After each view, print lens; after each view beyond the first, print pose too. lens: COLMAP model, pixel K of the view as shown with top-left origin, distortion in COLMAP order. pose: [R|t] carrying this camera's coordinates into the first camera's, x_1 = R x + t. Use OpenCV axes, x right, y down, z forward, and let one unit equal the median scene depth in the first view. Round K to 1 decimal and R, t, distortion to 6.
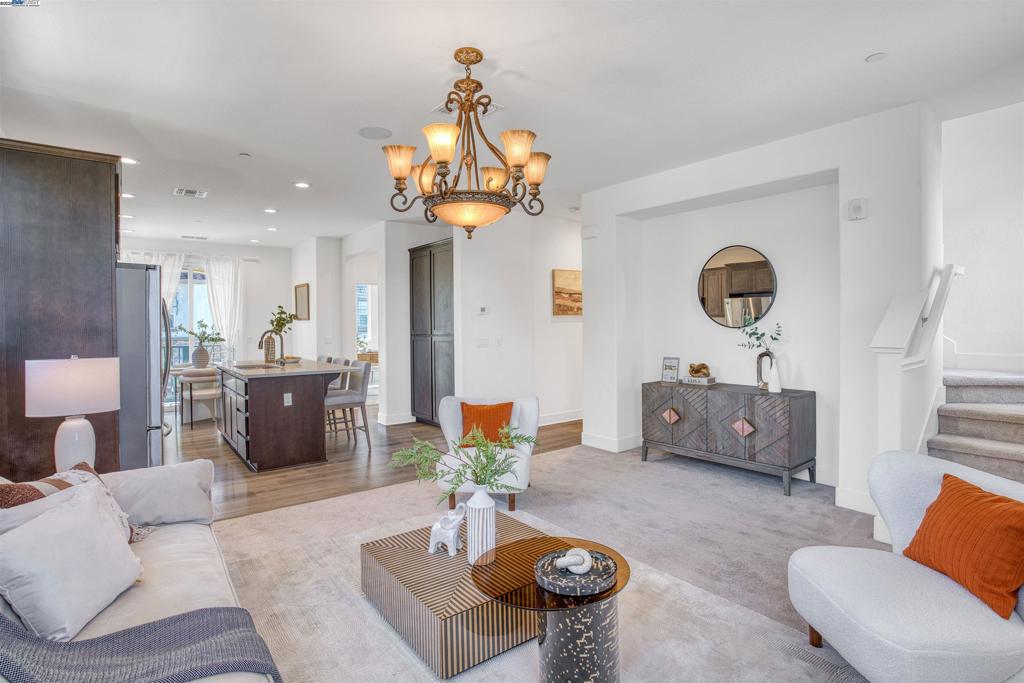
lens RADIAL K [[513.3, 0, 506.4], [0, 513.3, 323.8], [0, 0, 1]] dist [-0.073476, 0.034471]
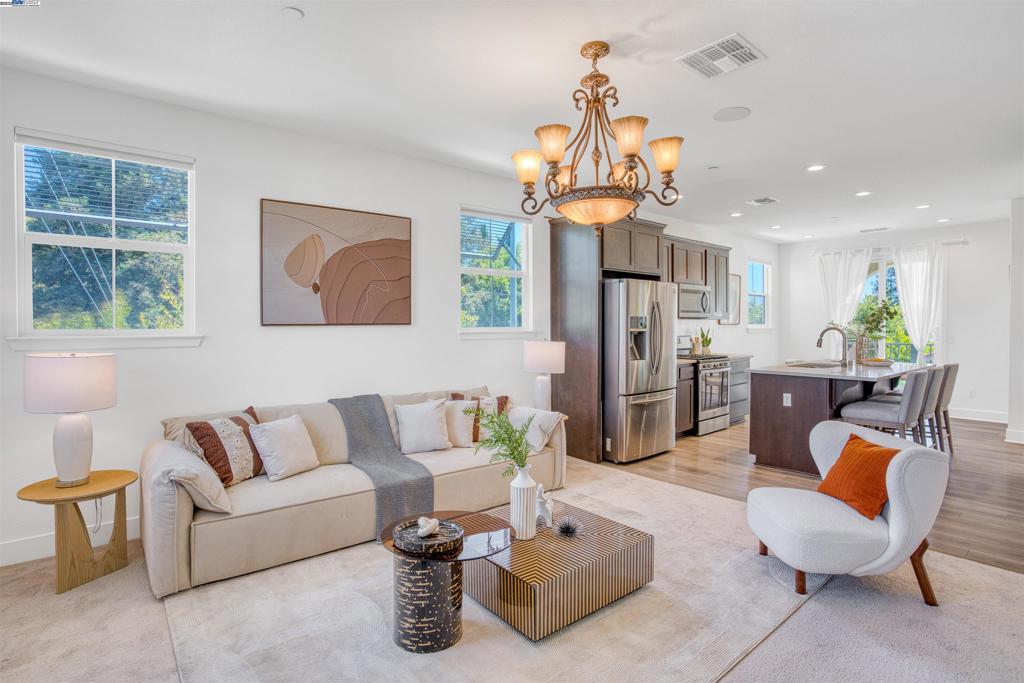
lens RADIAL K [[510.3, 0, 508.5], [0, 510.3, 329.5], [0, 0, 1]] dist [-0.074592, 0.034977]
pose [[0.040721, 0.022869, -0.998909, 0.501299], [-0.000270, 0.999738, 0.022877, -0.005502], [0.999171, -0.000662, 0.040717, 0.441933]]
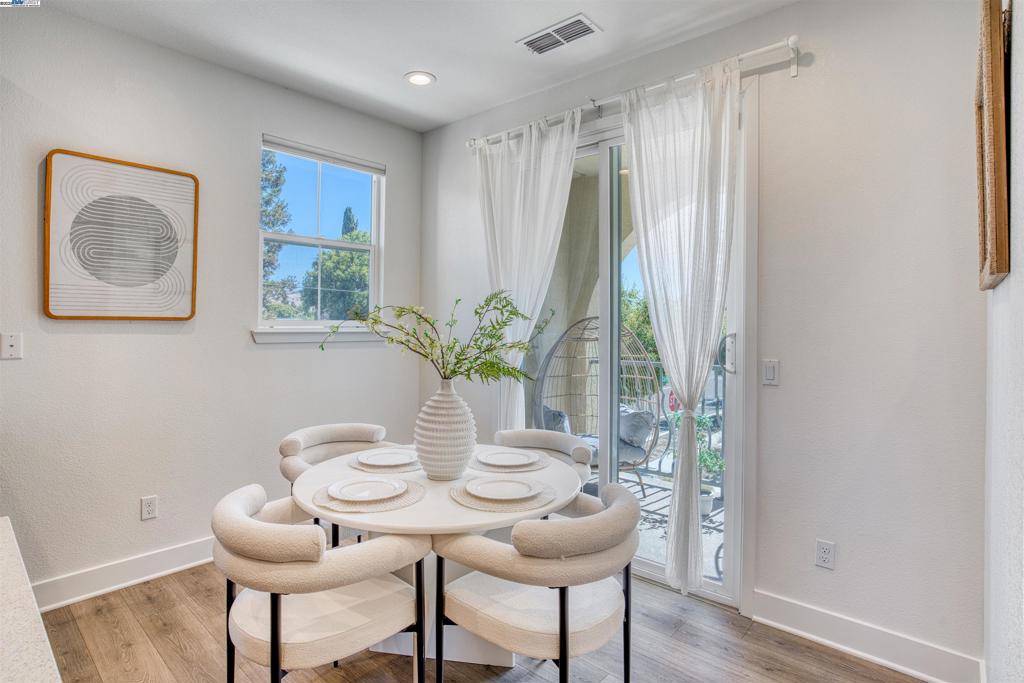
lens RADIAL K [[510.3, 0, 508.5], [0, 510.3, 329.5], [0, 0, 1]] dist [-0.074592, 0.034977]
pose [[0.192200, 0.032888, -0.980805, -0.527030], [-0.011732, 0.999444, 0.031214, 0.005258], [0.981286, 0.005508, 0.192479, 1.529395]]
